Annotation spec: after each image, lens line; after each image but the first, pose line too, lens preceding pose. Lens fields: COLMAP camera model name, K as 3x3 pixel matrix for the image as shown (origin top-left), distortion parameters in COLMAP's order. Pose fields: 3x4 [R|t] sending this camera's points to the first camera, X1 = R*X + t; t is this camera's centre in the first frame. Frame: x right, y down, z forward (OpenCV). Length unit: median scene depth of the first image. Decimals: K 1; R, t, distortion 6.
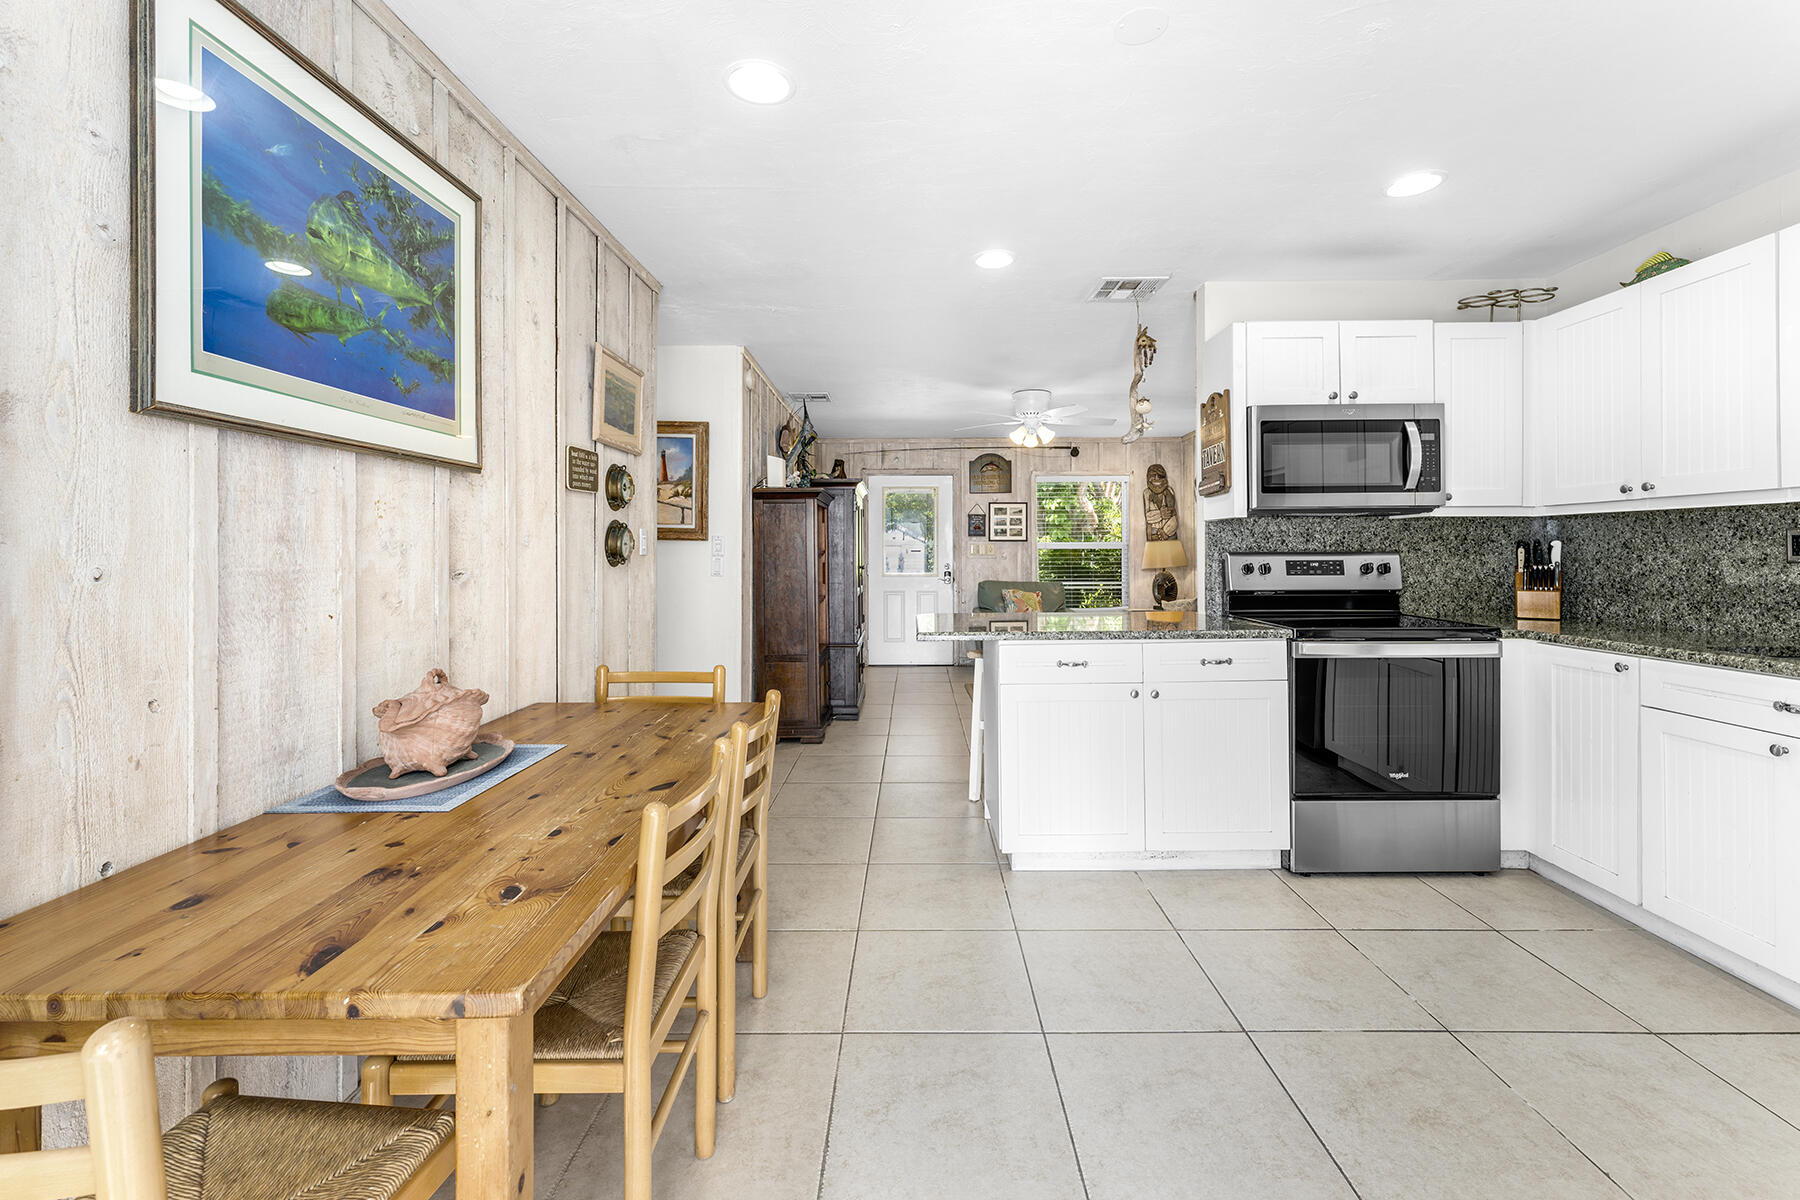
lens RADIAL K [[742.3, 0, 909.6], [0, 742.3, 562.1], [0, 0, 1]] dist [0.002068, 0.000145]
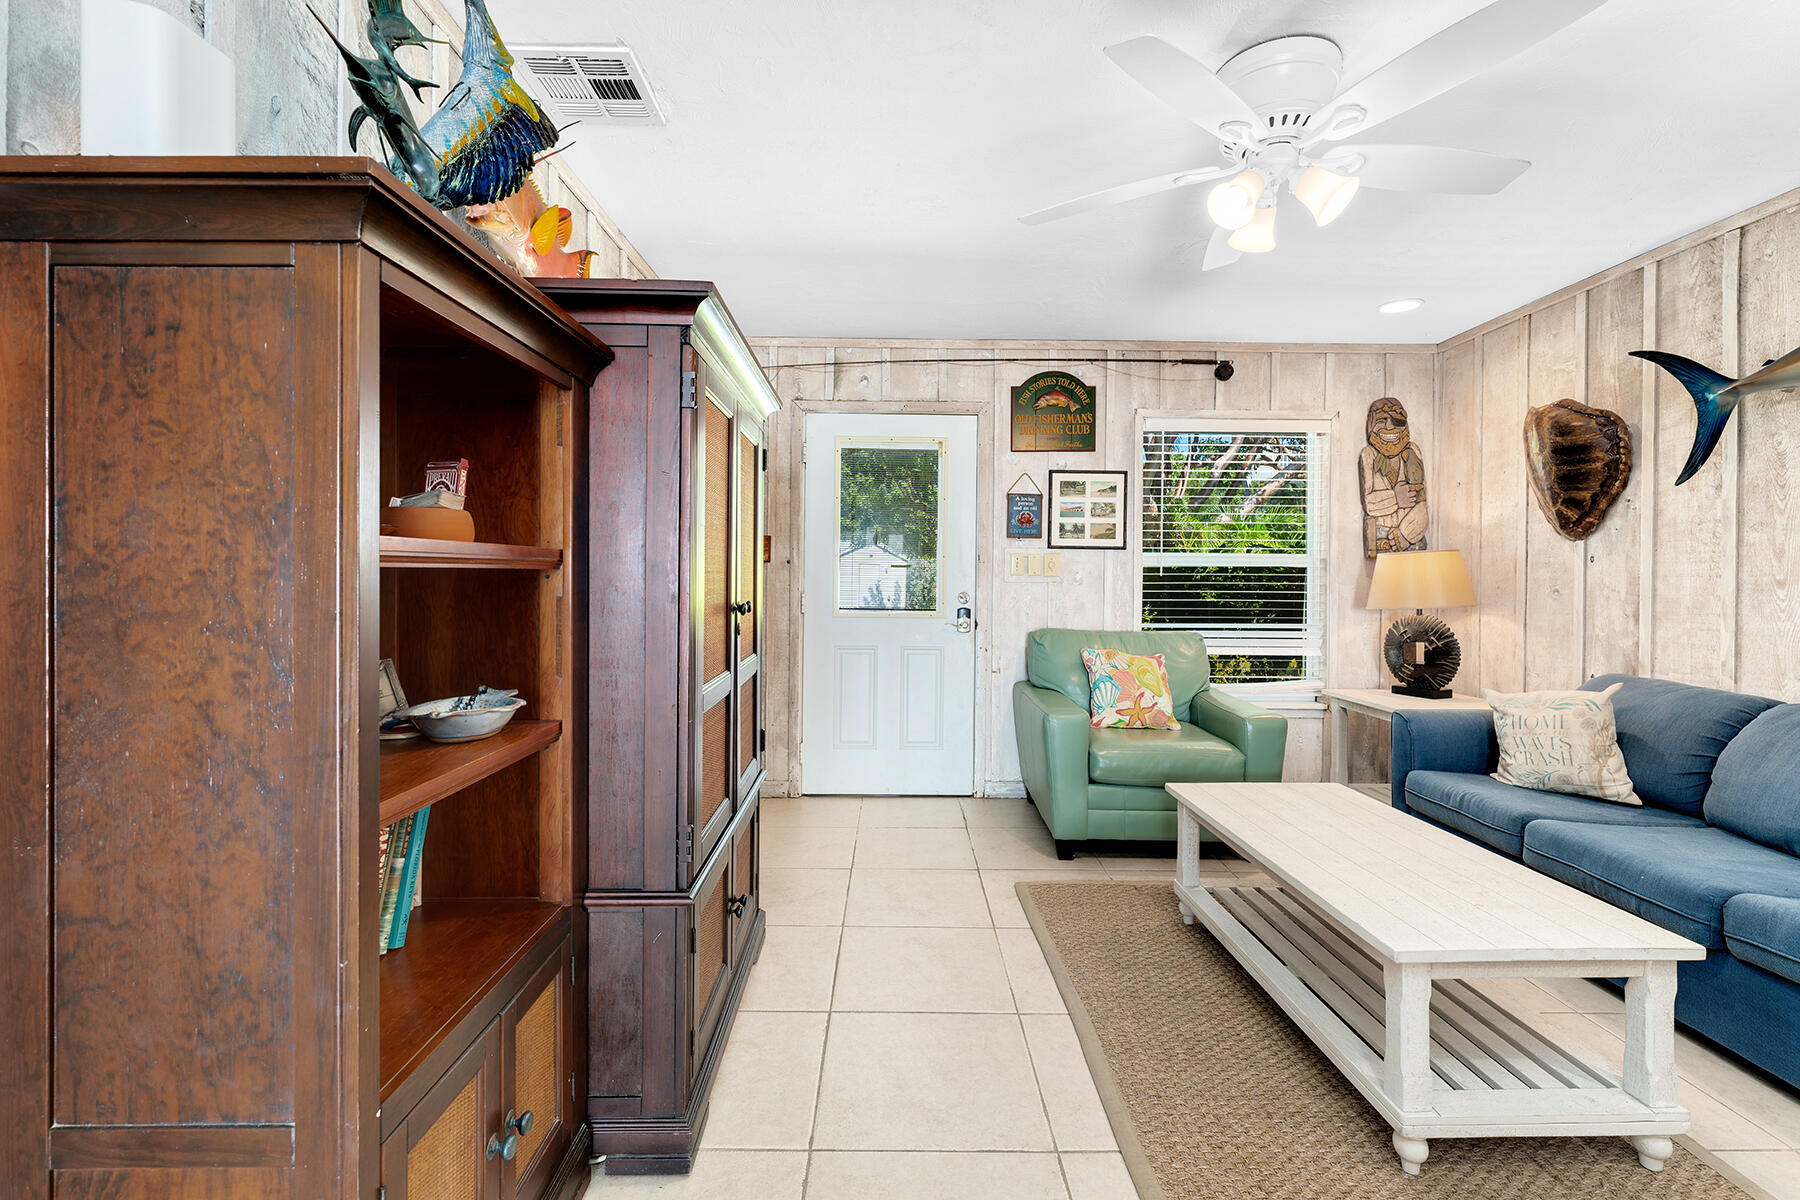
lens RADIAL K [[778.5, 0, 899.1], [0, 778.5, 577.3], [0, 0, 1]] dist [0.000246, -0.000075]
pose [[0.999855, 0.013056, 0.010965, 0.001459], [-0.012974, 0.999888, -0.007511, -0.003468], [-0.011062, 0.007368, 0.999912, 0.481493]]
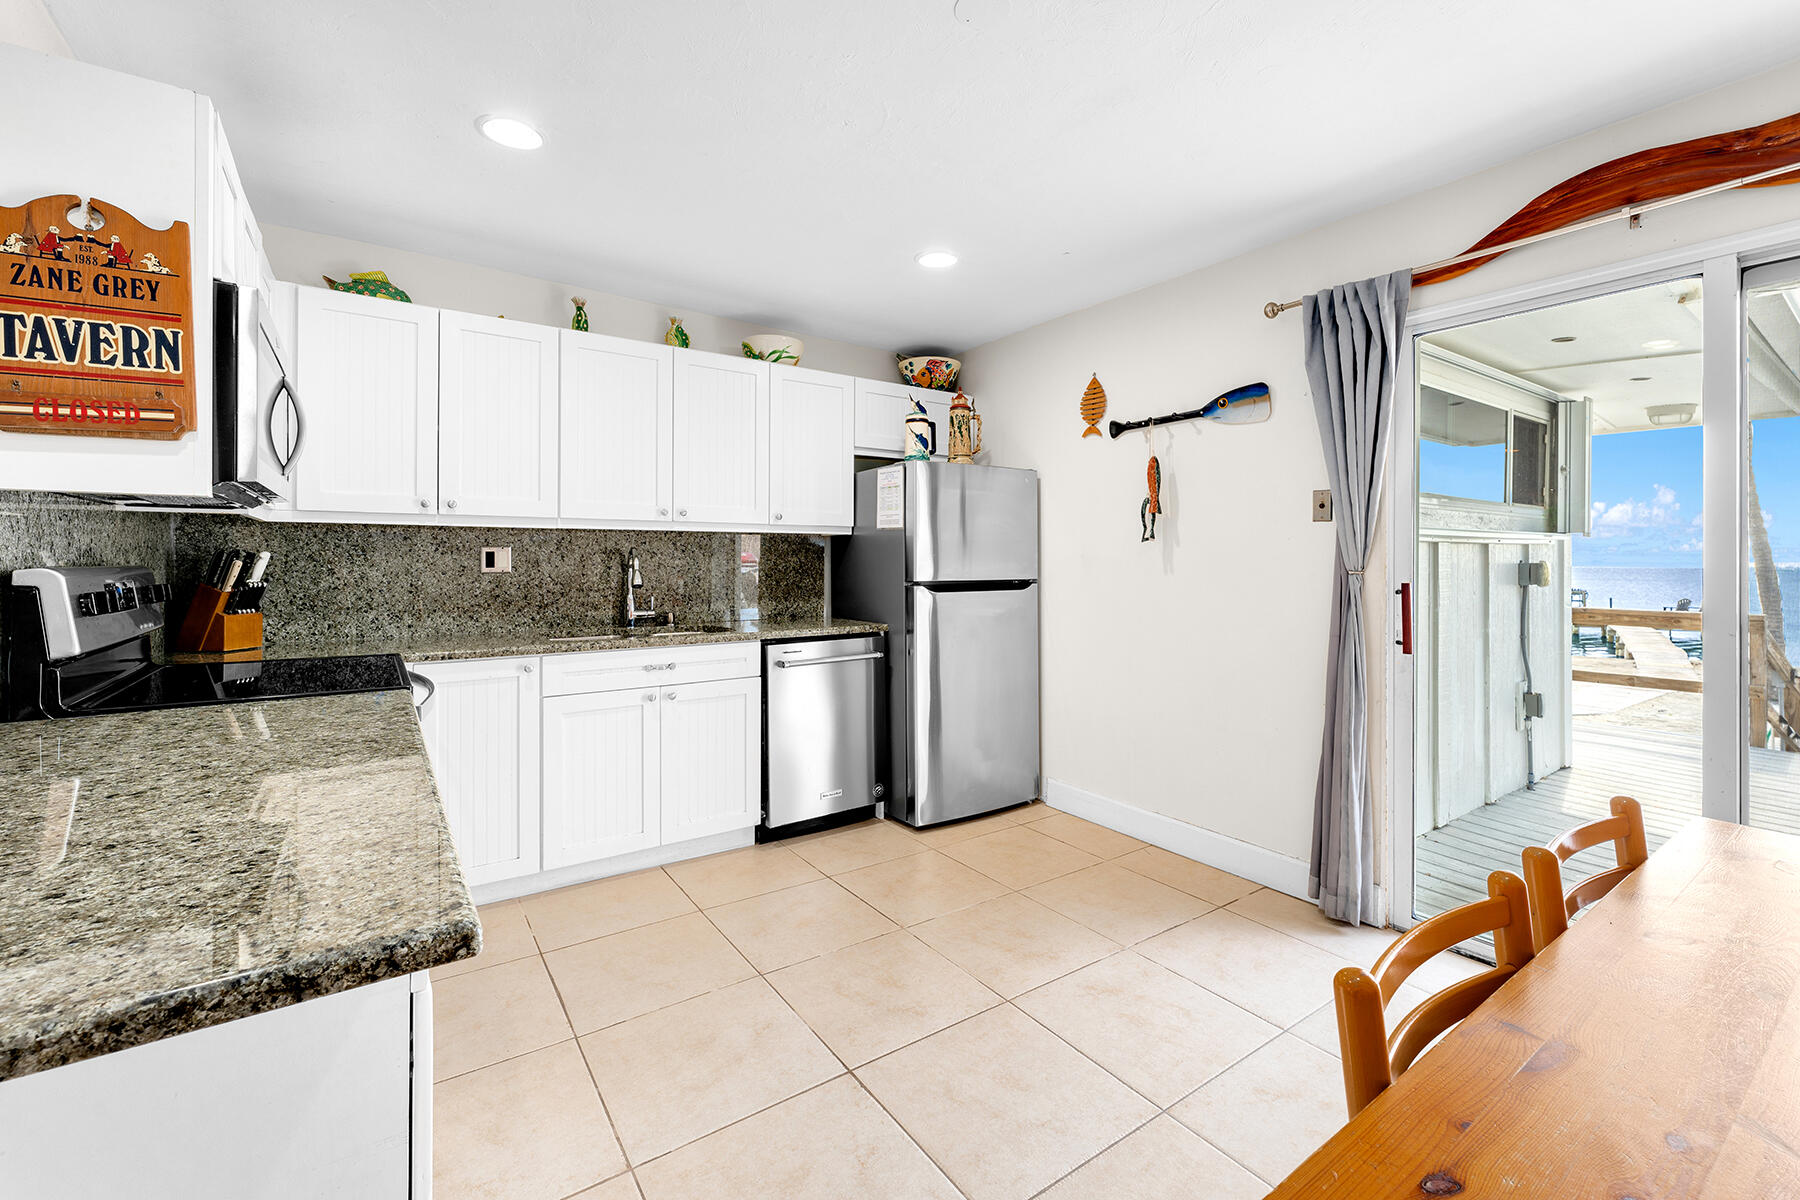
lens RADIAL K [[763.9, 0, 902.0], [0, 763.9, 563.9], [0, 0, 1]] dist [0.000423, -0.000107]
pose [[-0.580558, -0.001243, 0.814218, -0.090297], [0.010849, 0.999898, 0.009263, -0.005951], [-0.814147, 0.014211, -0.580485, 0.355859]]
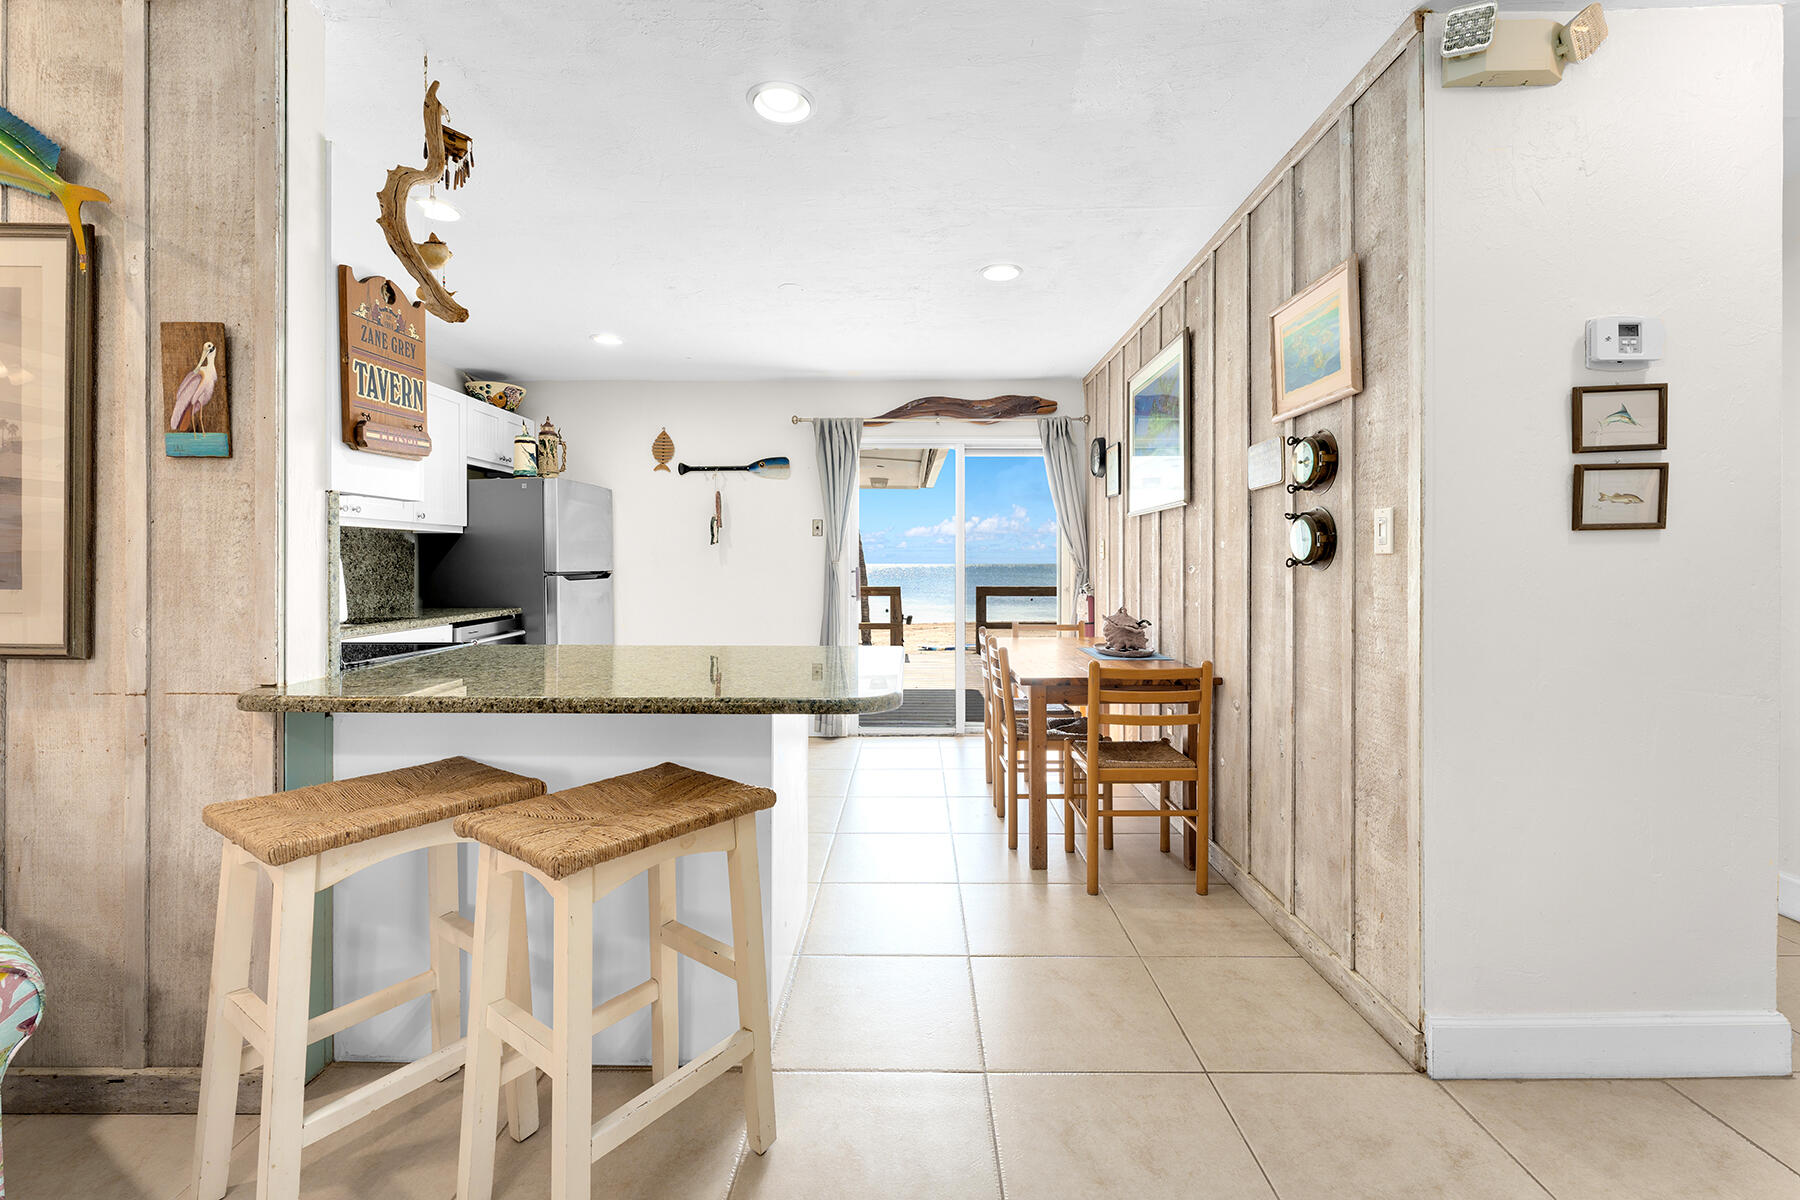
lens RADIAL K [[742.3, 0, 909.6], [0, 742.3, 562.1], [0, 0, 1]] dist [0.002068, 0.000145]
pose [[-0.999986, 0.002680, 0.004562, -0.000499], [0.002735, 0.999925, 0.011932, -0.005032], [-0.004530, 0.011944, -0.999918, 0.639327]]
